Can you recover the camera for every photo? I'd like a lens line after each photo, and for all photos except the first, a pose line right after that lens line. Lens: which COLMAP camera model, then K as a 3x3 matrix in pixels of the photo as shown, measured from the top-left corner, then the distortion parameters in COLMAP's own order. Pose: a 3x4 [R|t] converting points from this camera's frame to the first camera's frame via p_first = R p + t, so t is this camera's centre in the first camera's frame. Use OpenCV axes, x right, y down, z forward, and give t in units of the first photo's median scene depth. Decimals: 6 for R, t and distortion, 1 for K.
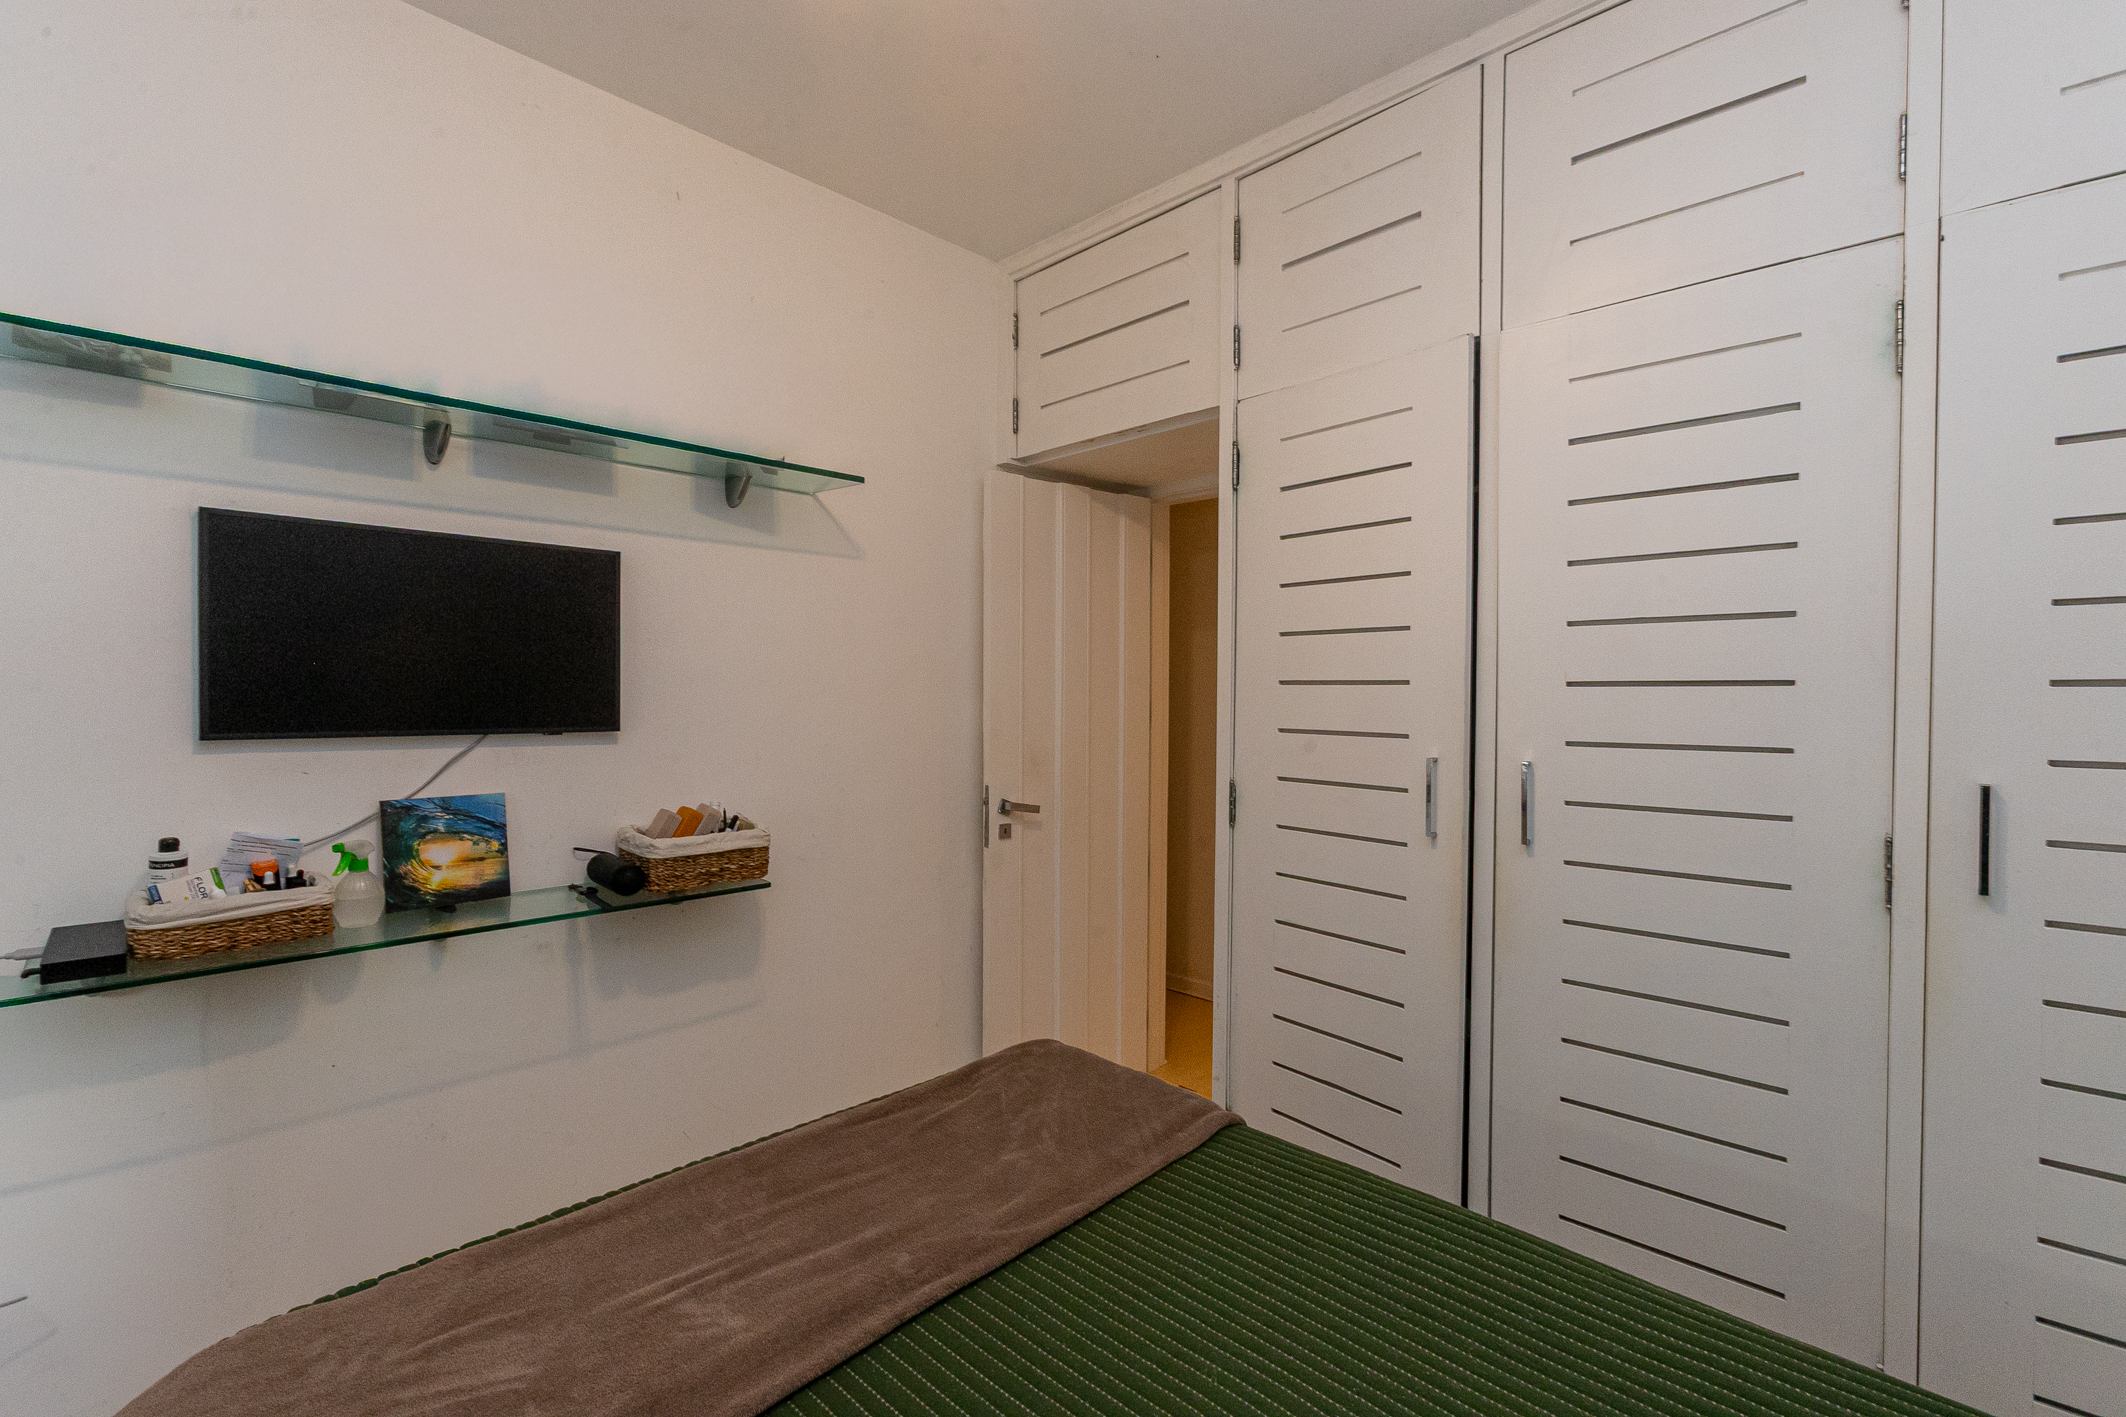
lens RADIAL K [[1003.0, 0, 1139.1], [0, 1003.0, 711.8], [0, 0, 1]] dist [0.000149, 0.007377]
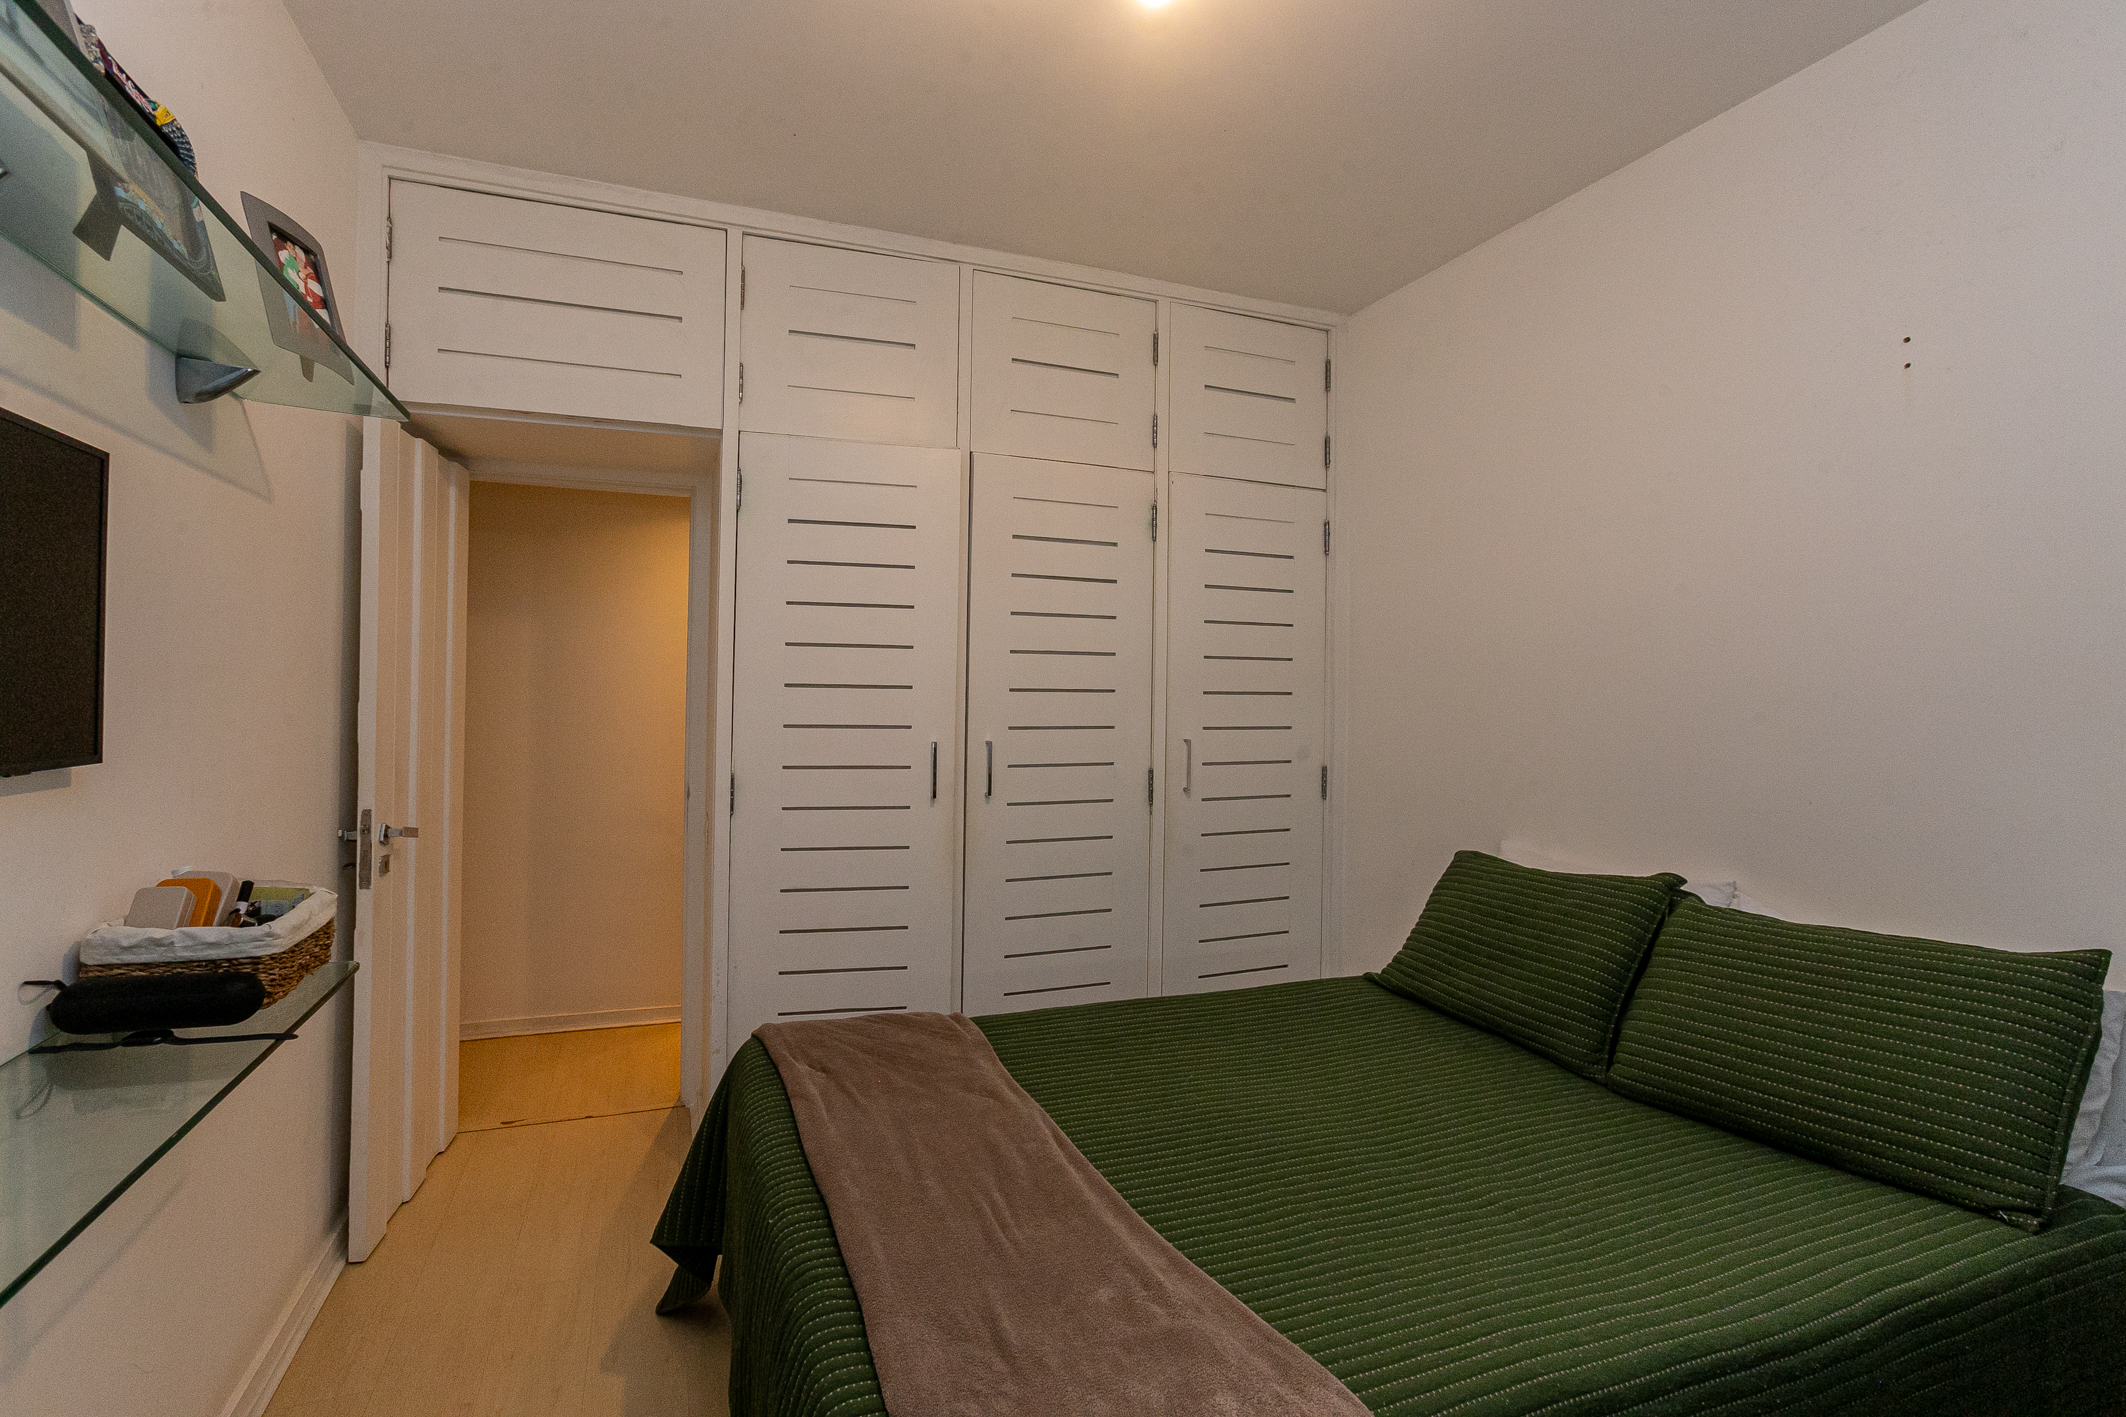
lens RADIAL K [[981.3, 0, 1034.2], [0, 981.3, 706.4], [0, 0, 1]] dist [-0.024654, 0.019714]
pose [[0.419767, -0.007947, 0.907597, -0.869171], [0.008646, 0.999951, 0.004757, -0.008390], [-0.907591, 0.005850, 0.419815, 0.293783]]
